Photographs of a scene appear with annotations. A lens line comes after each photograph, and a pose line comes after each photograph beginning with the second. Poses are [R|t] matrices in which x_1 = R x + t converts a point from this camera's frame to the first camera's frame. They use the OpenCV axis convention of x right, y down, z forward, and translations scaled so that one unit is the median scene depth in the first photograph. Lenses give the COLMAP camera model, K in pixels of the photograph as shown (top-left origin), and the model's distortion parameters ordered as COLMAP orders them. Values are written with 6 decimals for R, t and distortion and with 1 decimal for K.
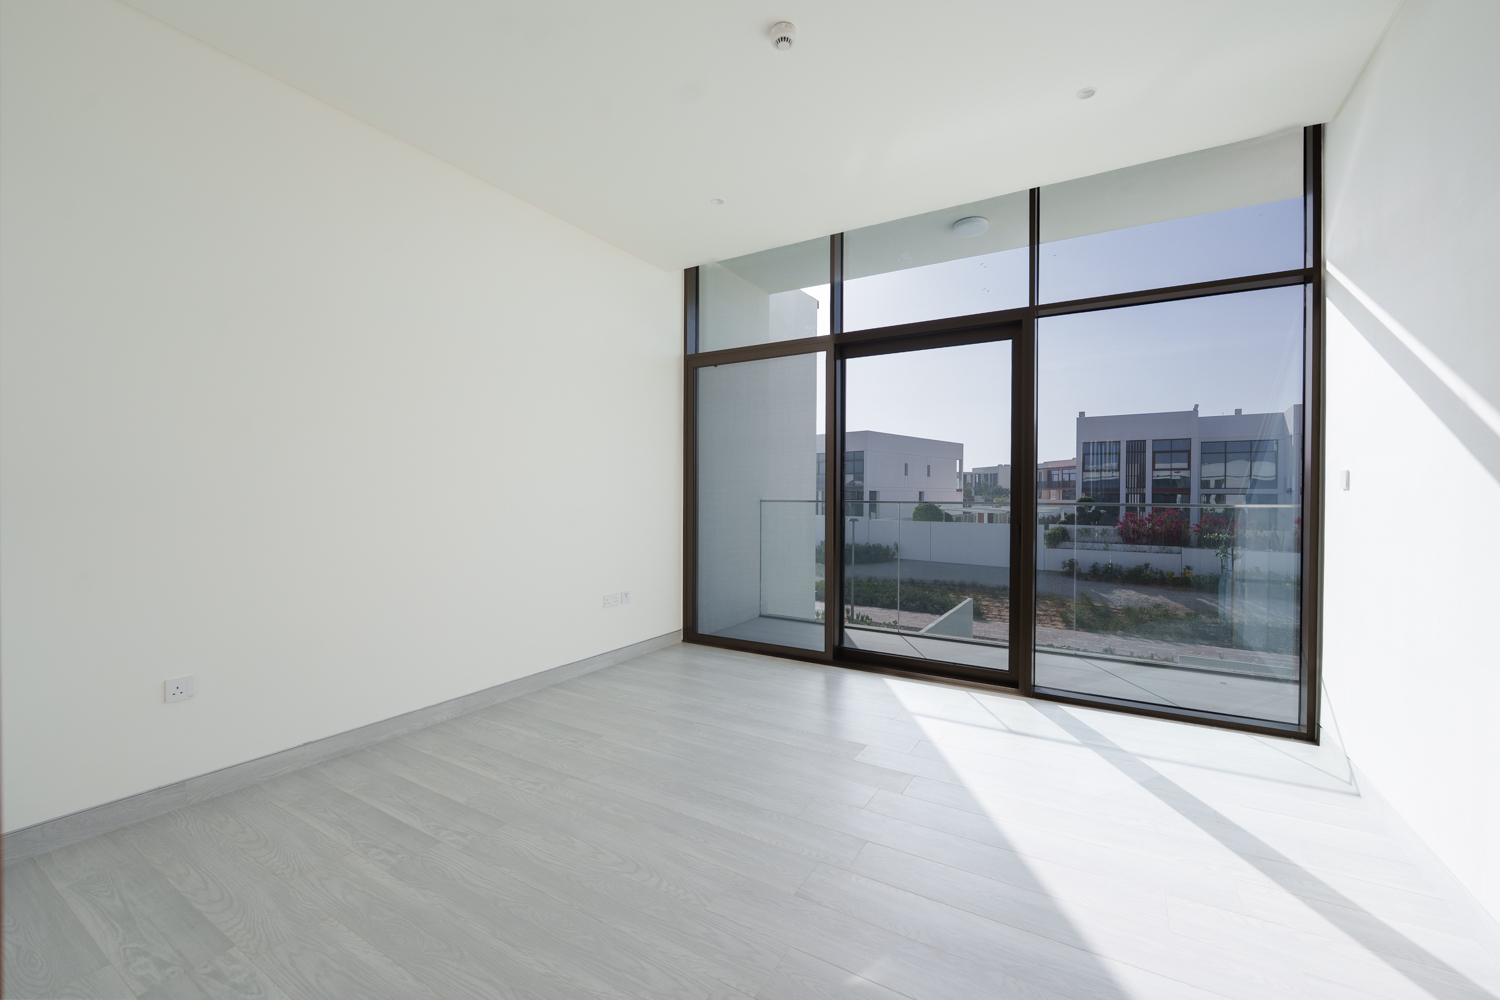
lens RADIAL K [[608.4, 0, 751.5], [0, 608.4, 500.0], [0, 0, 1]] dist [-0.009549, -0.000388]
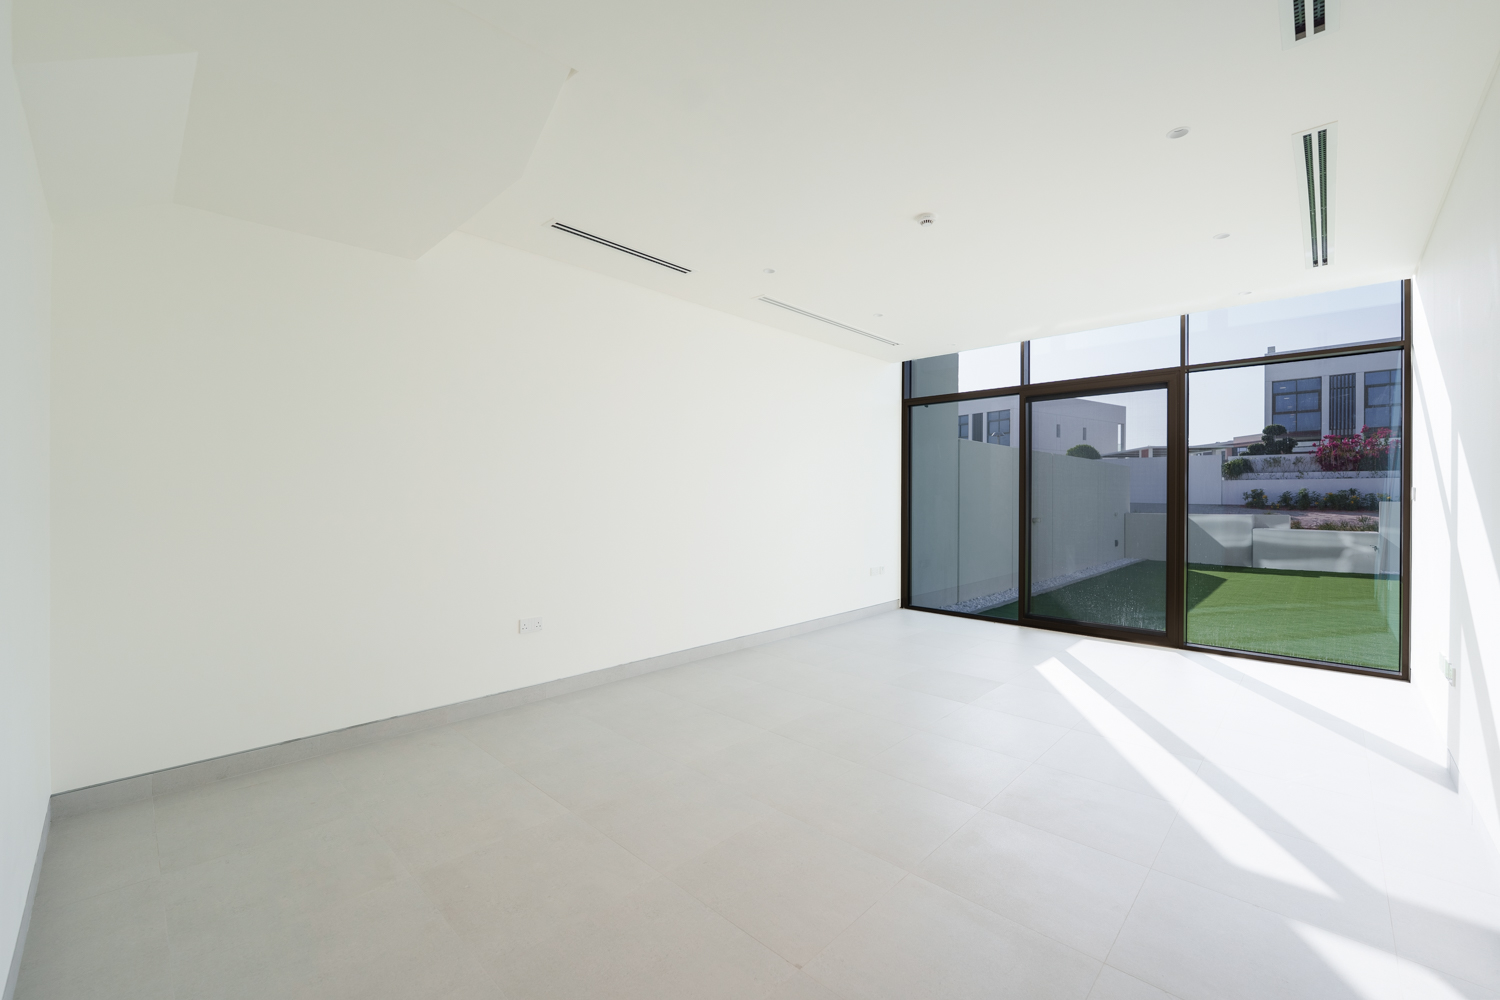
lens RADIAL K [[608.4, 0, 752.9], [0, 608.4, 495.3], [0, 0, 1]] dist [-0.009549, -0.000388]
pose [[0.975725, -0.003949, -0.218966, -0.003729], [0.001243, 0.999921, -0.012493, 0.116065], [0.218998, 0.011918, 0.975653, -0.037382]]
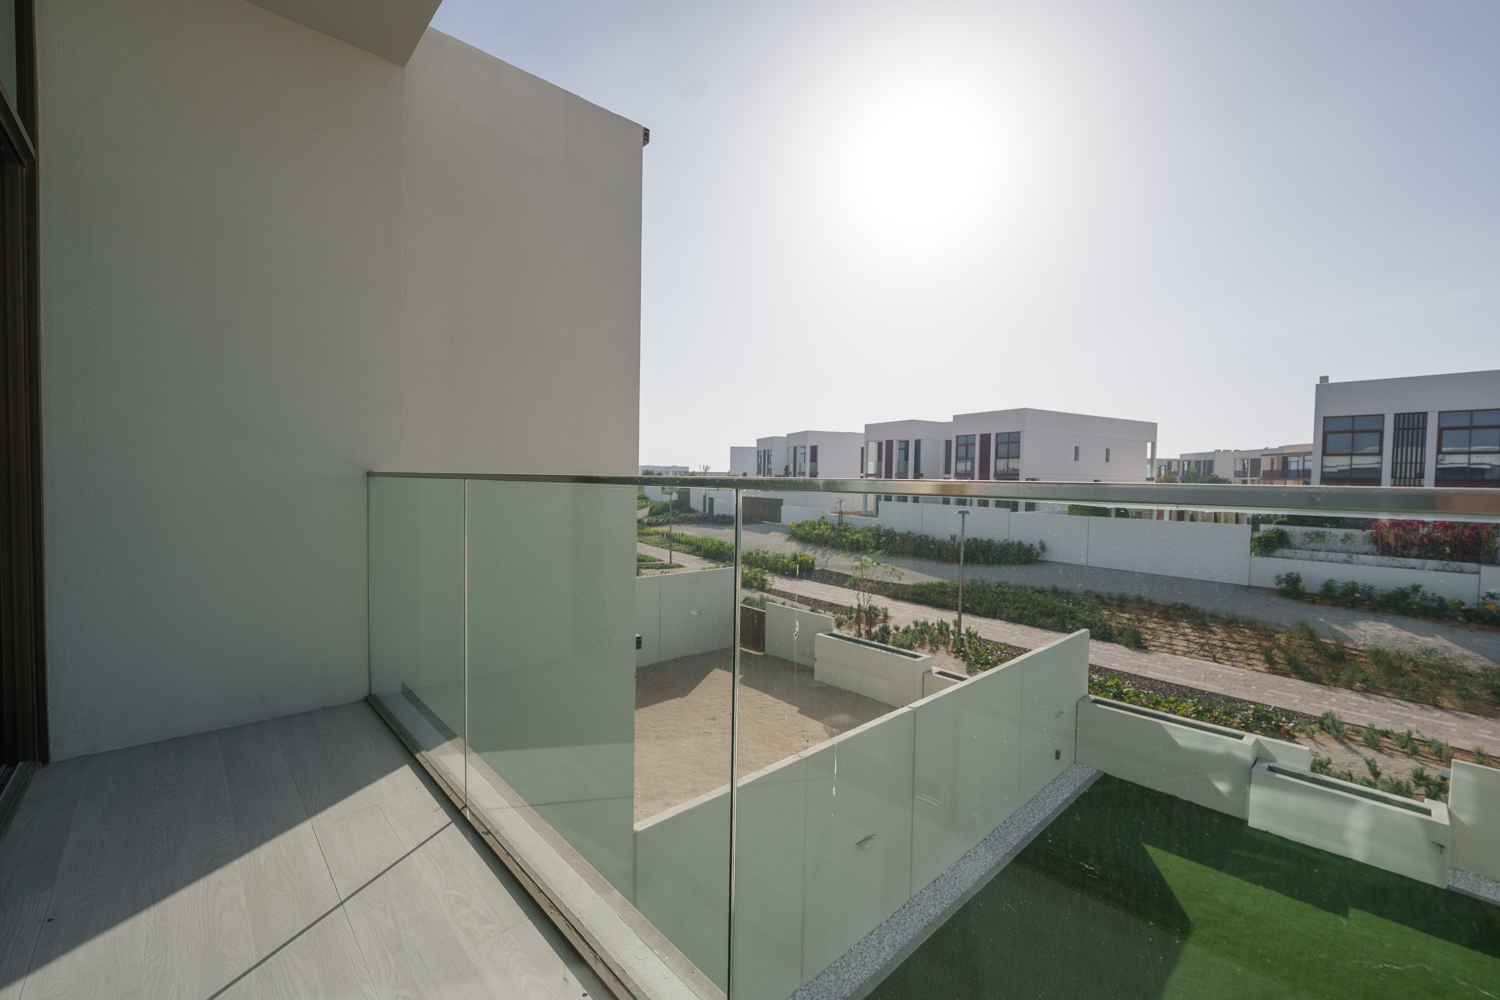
lens RADIAL K [[608.4, 0, 754.6], [0, 608.4, 497.3], [0, 0, 1]] dist [-0.009549, -0.000388]
pose [[0.963151, 0.020083, -0.268211, 0.094945], [-0.015359, 0.999688, 0.019702, 0.001256], [0.268523, -0.014857, 0.963159, 0.121476]]
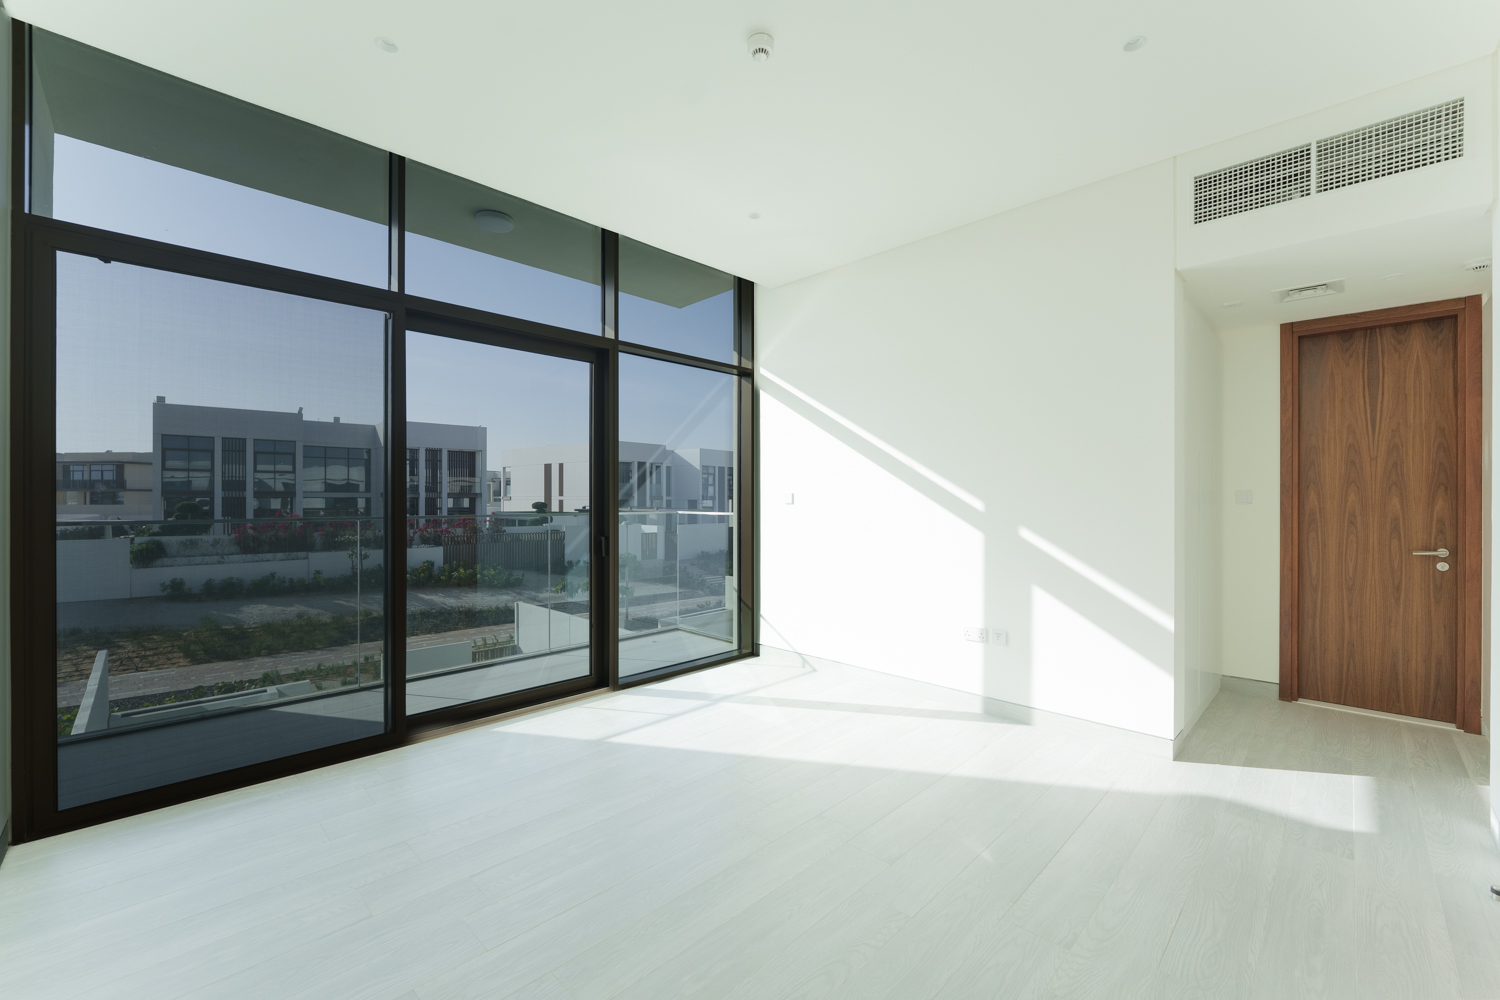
lens RADIAL K [[608.4, 0, 750.4], [0, 608.4, 495.7], [0, 0, 1]] dist [-0.009549, -0.000388]
pose [[0.239395, 0.000836, 0.970922, -0.069054], [0.009872, 0.999946, -0.003295, -0.003131], [-0.970872, 0.010374, 0.239374, 0.060643]]
